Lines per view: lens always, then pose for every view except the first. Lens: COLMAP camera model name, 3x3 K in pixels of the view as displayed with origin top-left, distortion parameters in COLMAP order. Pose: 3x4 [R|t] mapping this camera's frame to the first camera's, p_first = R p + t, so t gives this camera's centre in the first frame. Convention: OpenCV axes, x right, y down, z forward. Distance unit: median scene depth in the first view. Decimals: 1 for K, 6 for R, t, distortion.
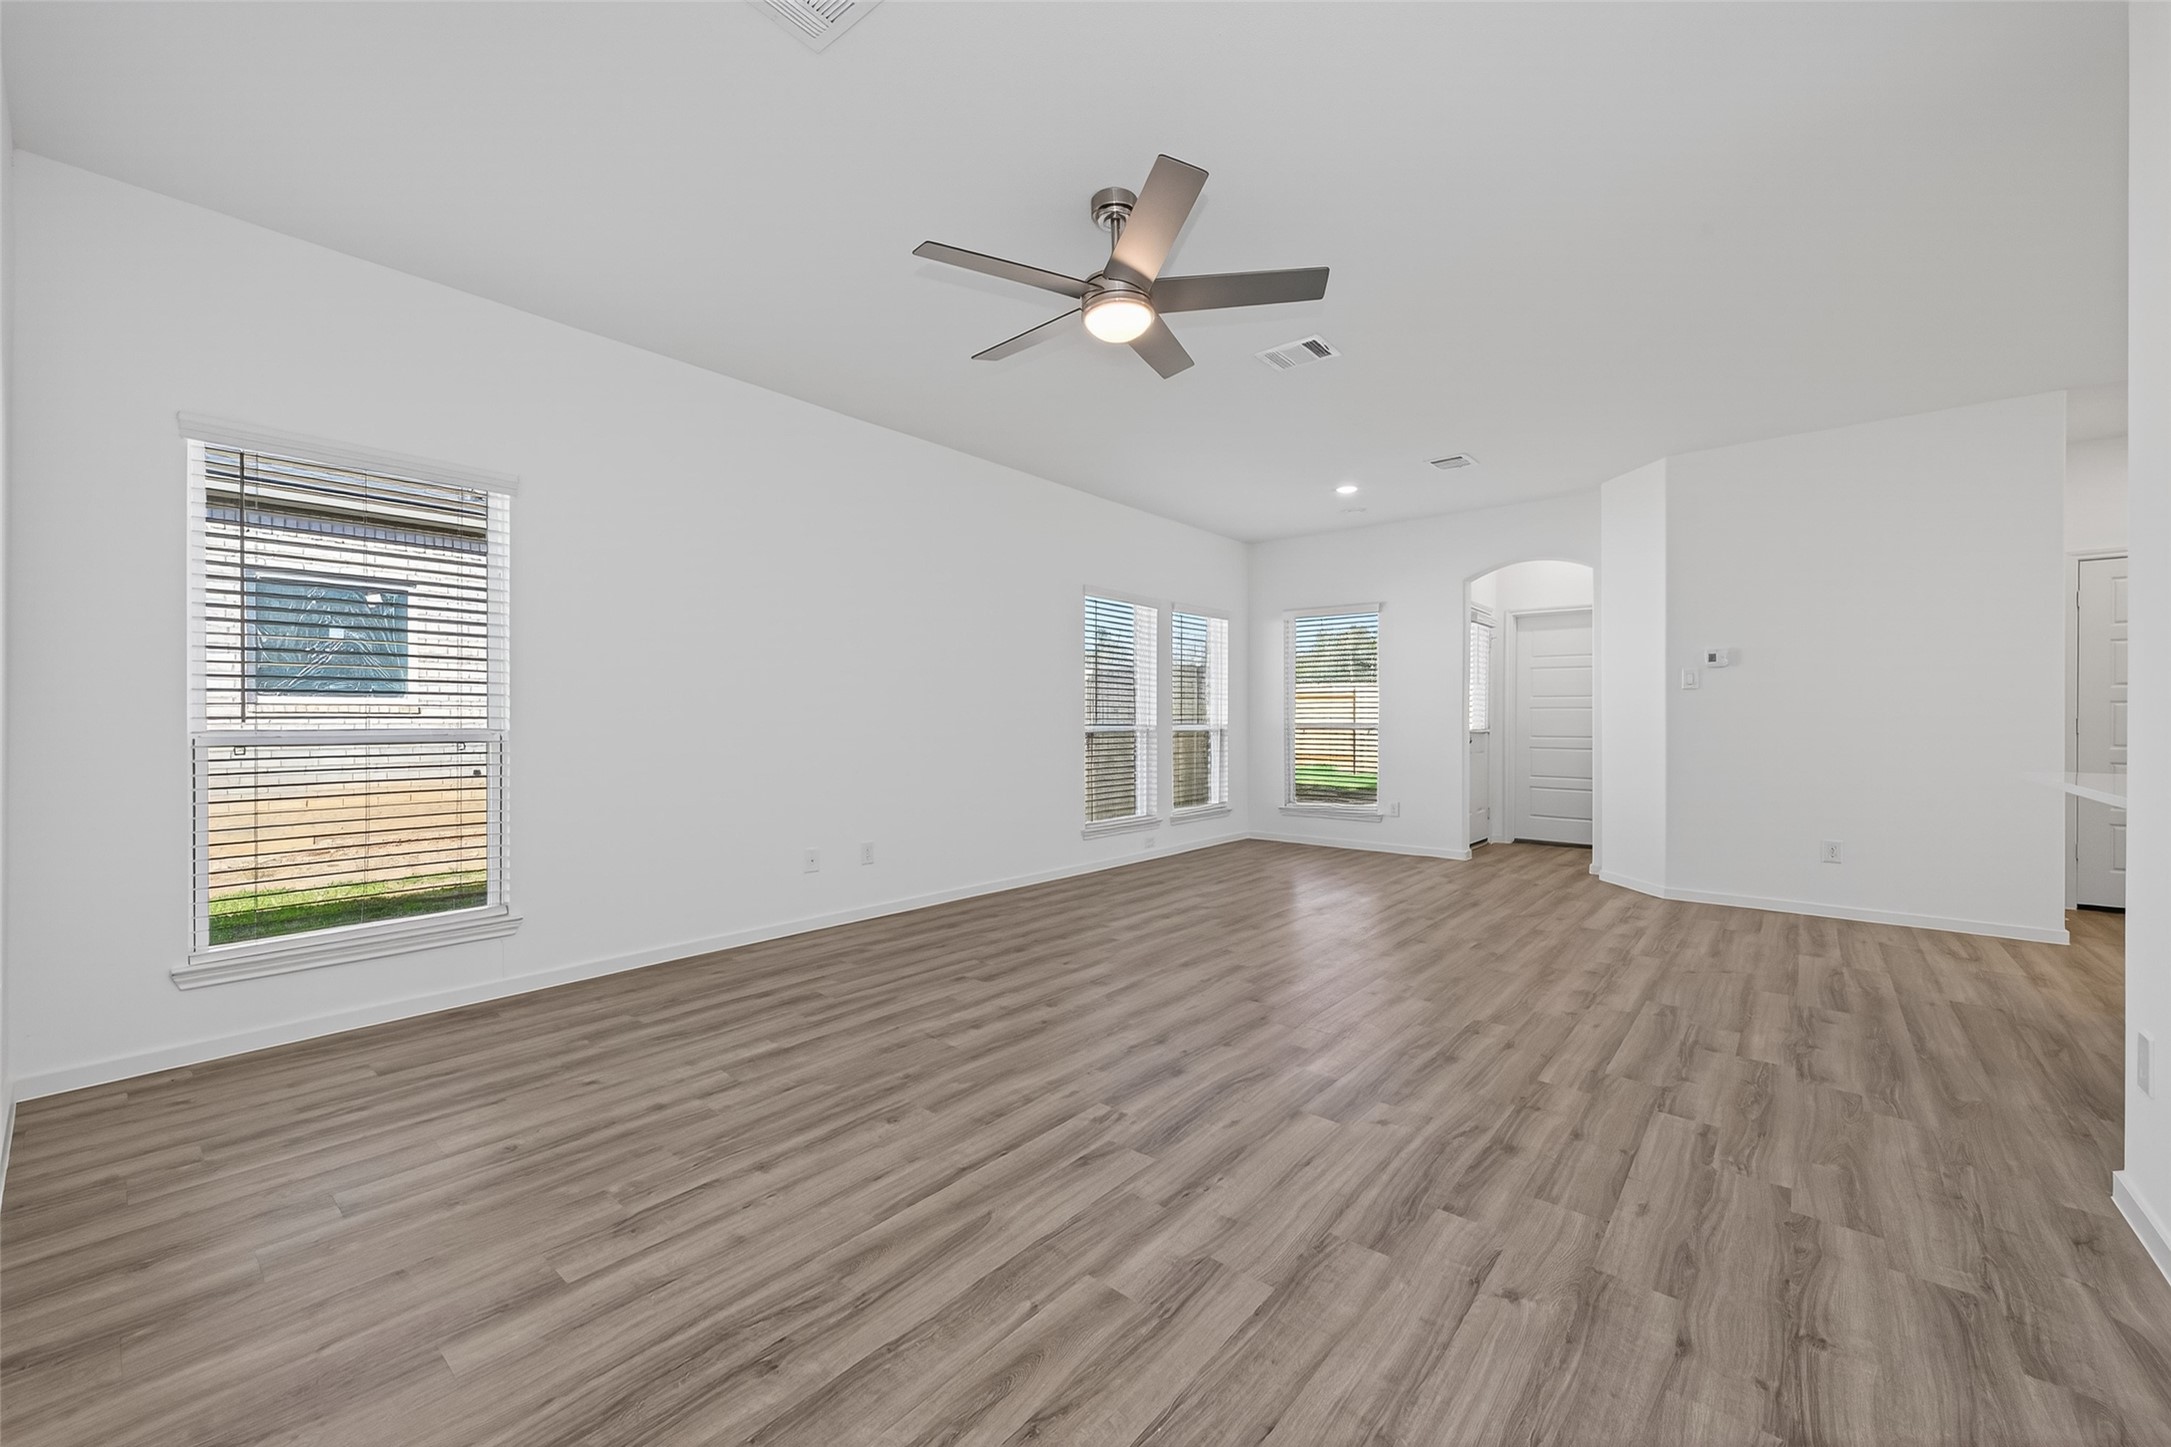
lens RADIAL K [[878.0, 0, 1097.0], [0, 878.0, 724.8], [0, 0, 1]] dist [0.007183, -0.000393]
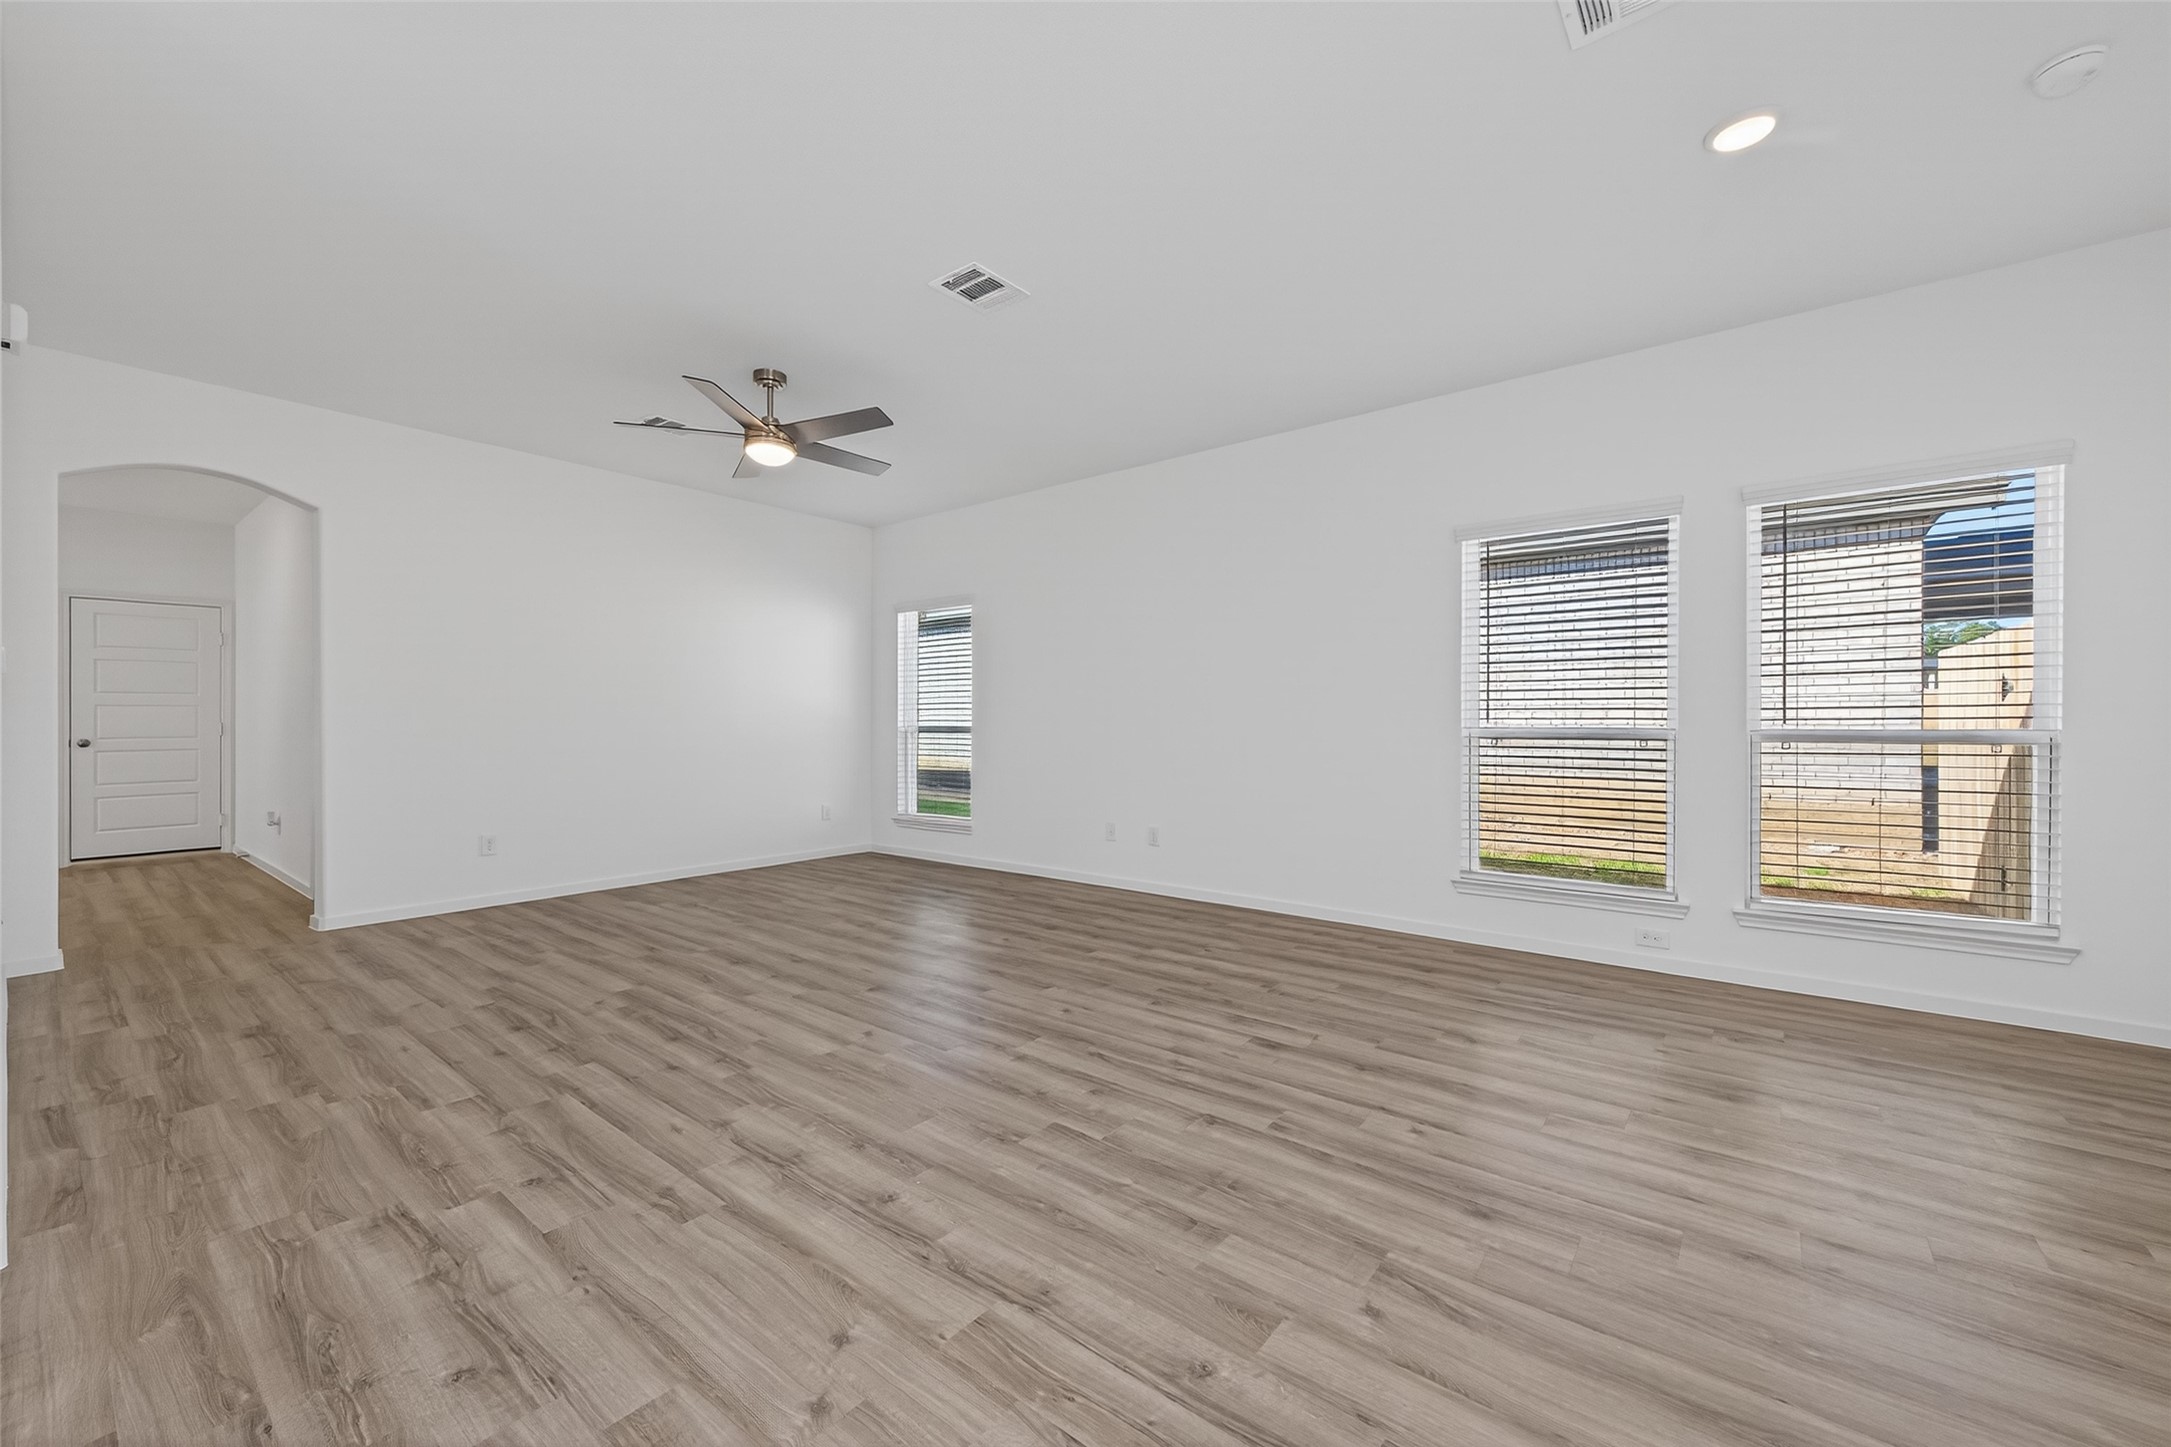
lens RADIAL K [[851.0, 0, 1077.7], [0, 851.0, 721.5], [0, 0, 1]] dist [0.004193, -0.000187]
pose [[-0.002295, -0.001524, -0.999996, 1.506806], [-0.003989, 0.999991, -0.001514, -0.009383], [0.999989, 0.003986, -0.002301, 1.561194]]
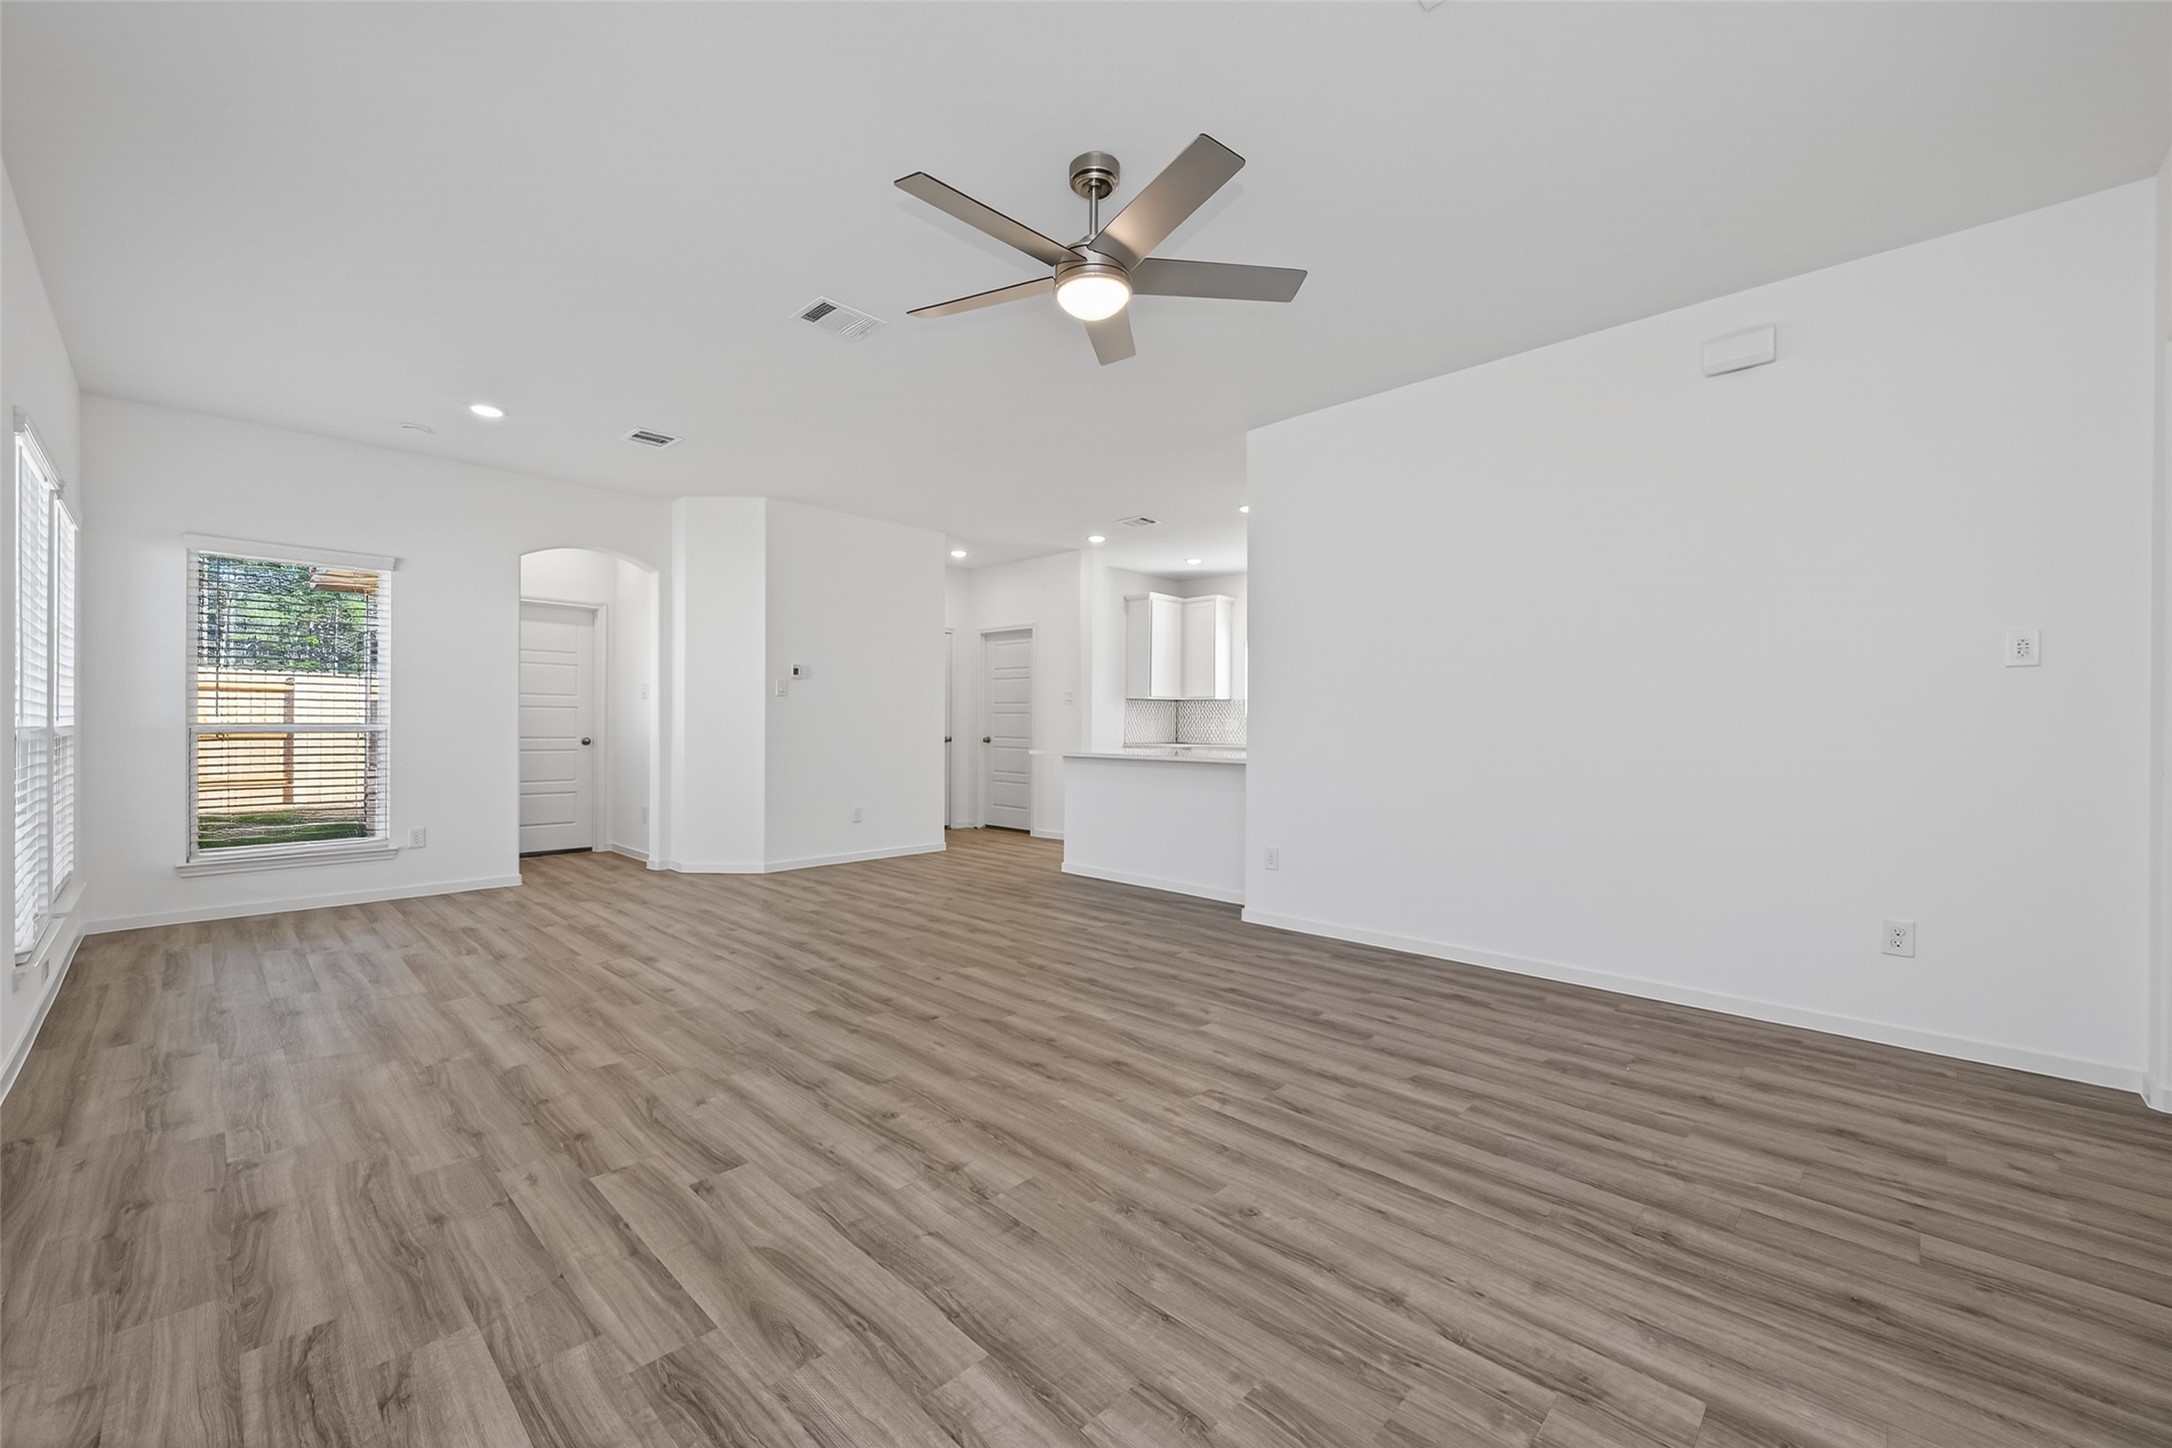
lens RADIAL K [[836.7, 0, 1081.7], [0, 836.7, 722.0], [0, 0, 1]] dist [0.003120, -0.000210]
pose [[0.073081, 0.001417, 0.997325, -0.905680], [0.000477, 0.999999, -0.001455, -0.012022], [-0.997326, 0.000582, 0.073081, 0.963037]]
